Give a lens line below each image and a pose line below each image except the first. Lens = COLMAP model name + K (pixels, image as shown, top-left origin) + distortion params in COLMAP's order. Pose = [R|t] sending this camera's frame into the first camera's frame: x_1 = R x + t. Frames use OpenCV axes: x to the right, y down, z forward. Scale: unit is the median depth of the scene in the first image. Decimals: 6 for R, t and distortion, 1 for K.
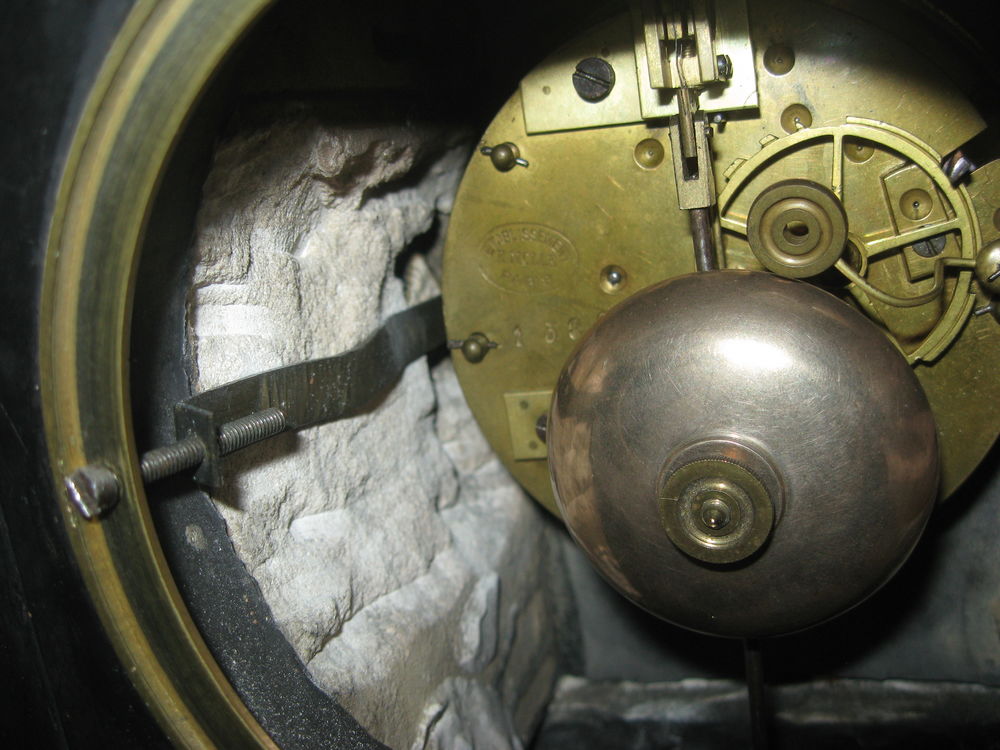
lens RADIAL K [[1041.0, 0, 500.0], [0, 1041.0, 375.0], [0, 0, 1]] dist [-0.133317, 0.066677]
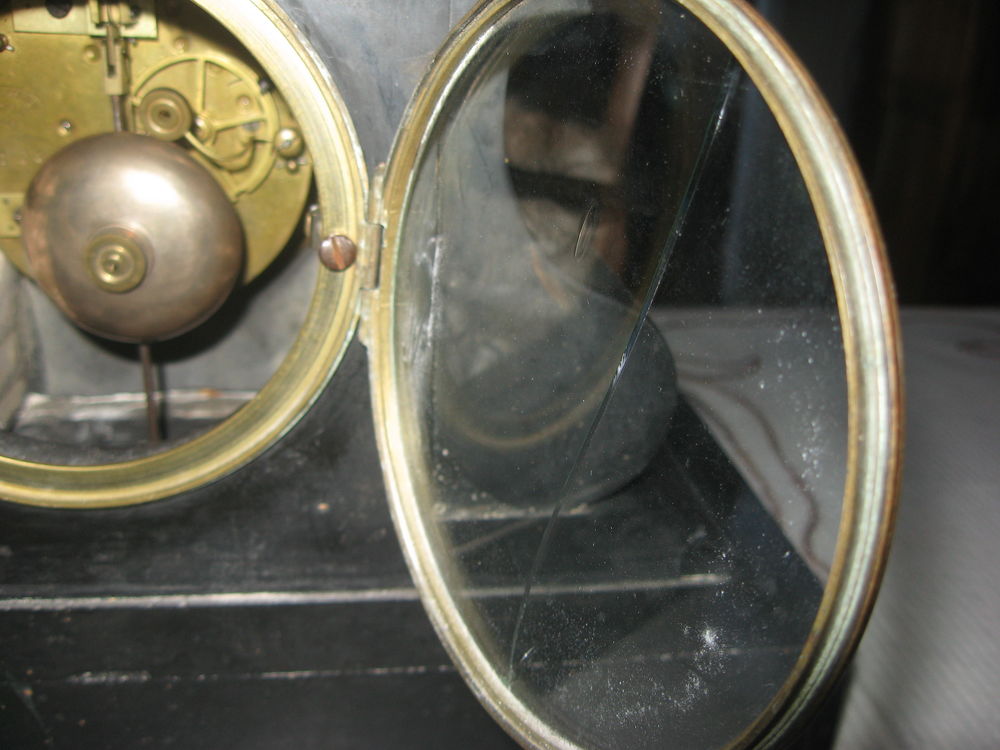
lens RADIAL K [[1041.0, 0, 500.0], [0, 1041.0, 375.0], [0, 0, 1]] dist [-0.133317, 0.066677]
pose [[0.885834, 0.004496, 0.463981, -0.024129], [-0.078905, 0.986848, 0.141084, 0.014975], [-0.457244, -0.161587, 0.874538, -0.807207]]
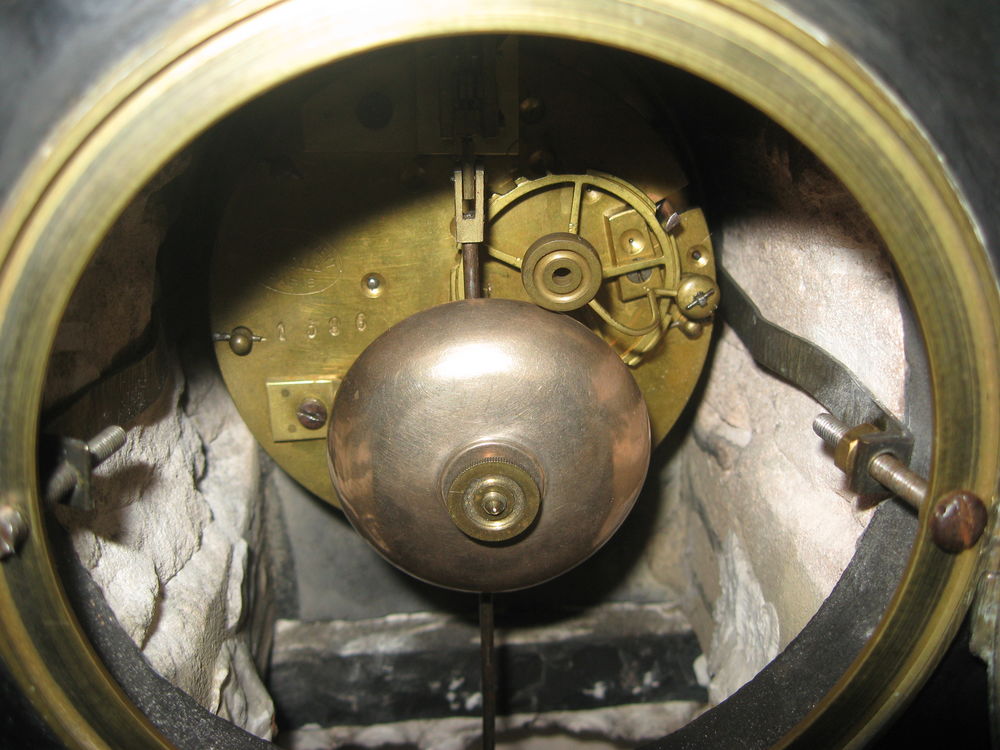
lens RADIAL K [[1041.0, 0, 500.0], [0, 1041.0, 375.0], [0, 0, 1]] dist [-0.133317, 0.066677]
pose [[0.915550, -0.007746, 0.402129, -0.236073], [-0.031331, 0.995403, 0.090508, -0.109014], [-0.400982, -0.095464, 0.911099, -0.099897]]
